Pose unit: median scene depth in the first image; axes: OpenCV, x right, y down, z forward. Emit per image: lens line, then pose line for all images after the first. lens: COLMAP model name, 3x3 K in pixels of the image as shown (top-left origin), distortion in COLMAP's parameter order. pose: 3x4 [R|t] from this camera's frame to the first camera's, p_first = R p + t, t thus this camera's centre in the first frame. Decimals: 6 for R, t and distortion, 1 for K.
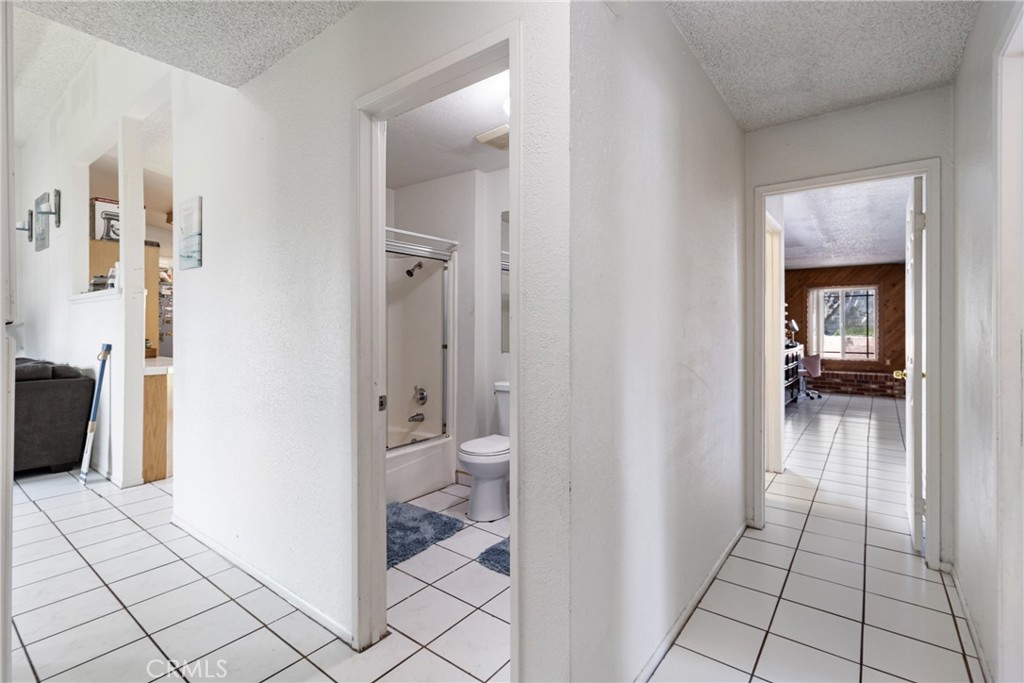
lens RADIAL K [[475.2, 0, 516.5], [0, 475.2, 332.6], [0, 0, 1]] dist [0.003103, 0.000089]
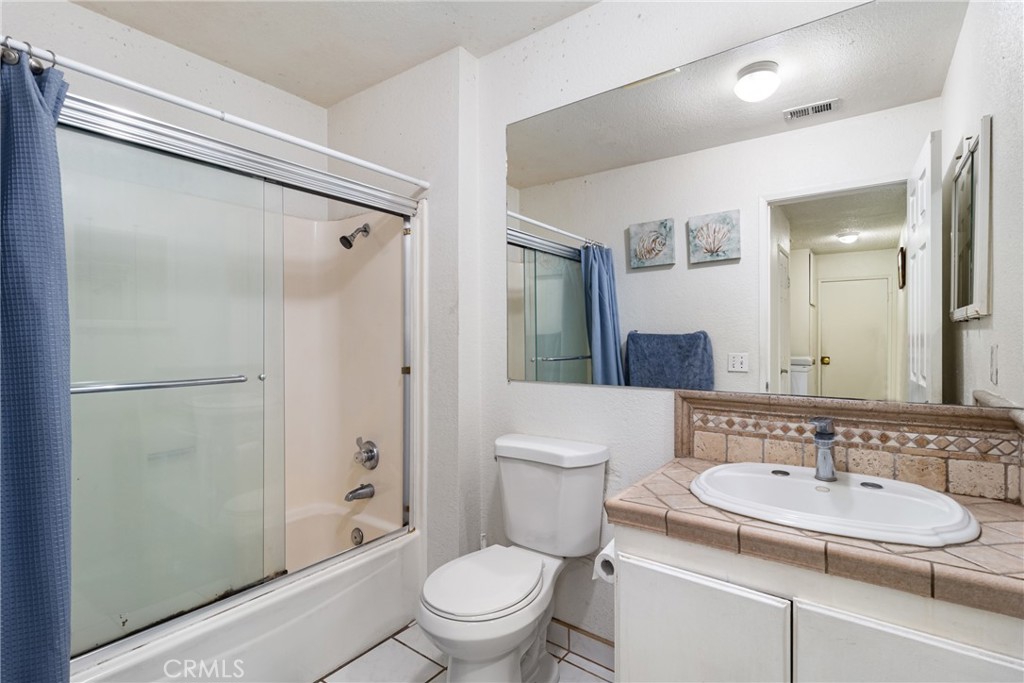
lens RADIAL K [[475.2, 0, 509.0], [0, 475.2, 340.9], [0, 0, 1]] dist [0.003103, 0.000089]
pose [[0.999954, -0.003615, -0.008890, -0.024190], [0.003621, 0.999993, 0.000666, -0.005822], [0.008888, -0.000698, 0.999960, 0.438733]]
